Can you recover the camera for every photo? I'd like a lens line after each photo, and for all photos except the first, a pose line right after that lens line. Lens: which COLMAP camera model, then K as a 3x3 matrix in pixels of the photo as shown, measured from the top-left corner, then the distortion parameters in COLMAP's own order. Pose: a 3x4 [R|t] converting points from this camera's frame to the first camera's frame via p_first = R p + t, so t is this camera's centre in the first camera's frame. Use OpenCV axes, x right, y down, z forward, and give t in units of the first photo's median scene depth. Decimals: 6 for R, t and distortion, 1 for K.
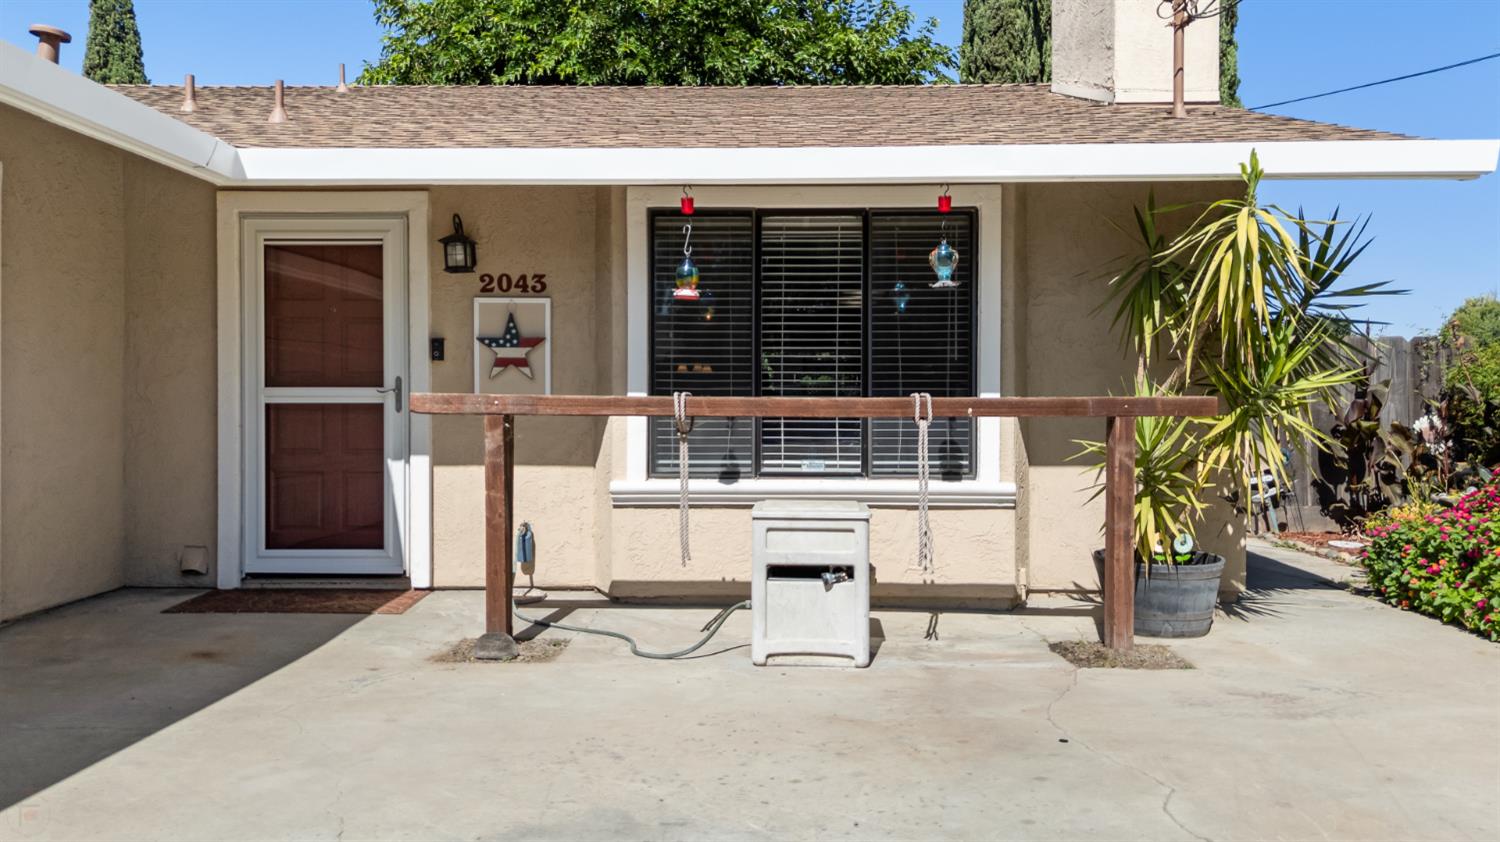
lens RADIAL K [[1194.1, 0, 758.5], [0, 1194.1, 417.2], [0, 0, 1]] dist [0.134067, -0.024128]
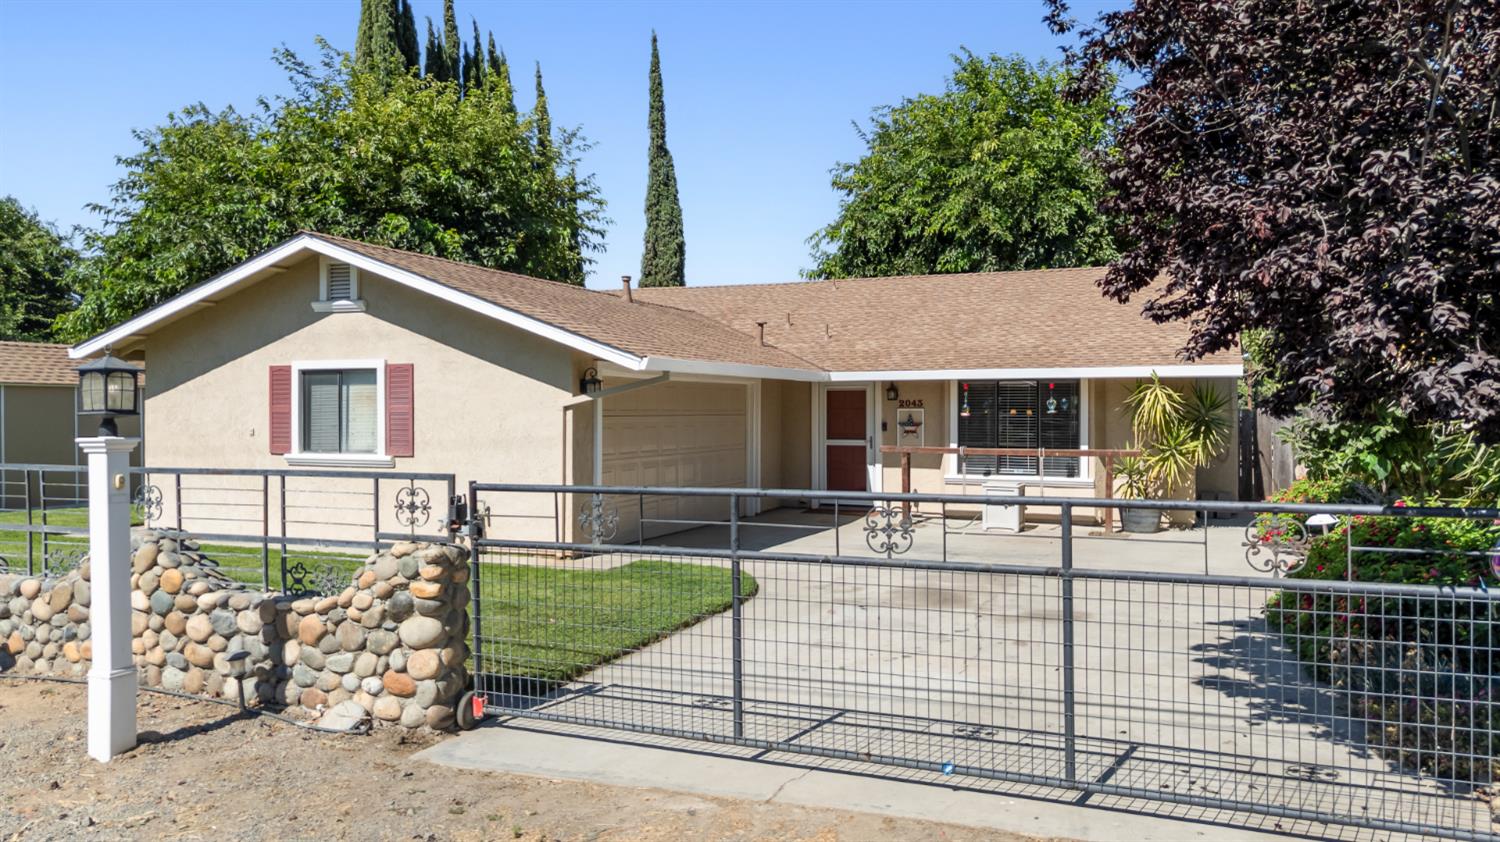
lens RADIAL K [[1194.1, 0, 717.9], [0, 1194.1, 447.5], [0, 0, 1]] dist [0.134067, -0.024128]
pose [[0.935436, 0.015897, -0.353138, 0.369981], [-0.008088, 0.999689, 0.023579, -0.072175], [0.353403, -0.019200, 0.935274, -1.809618]]
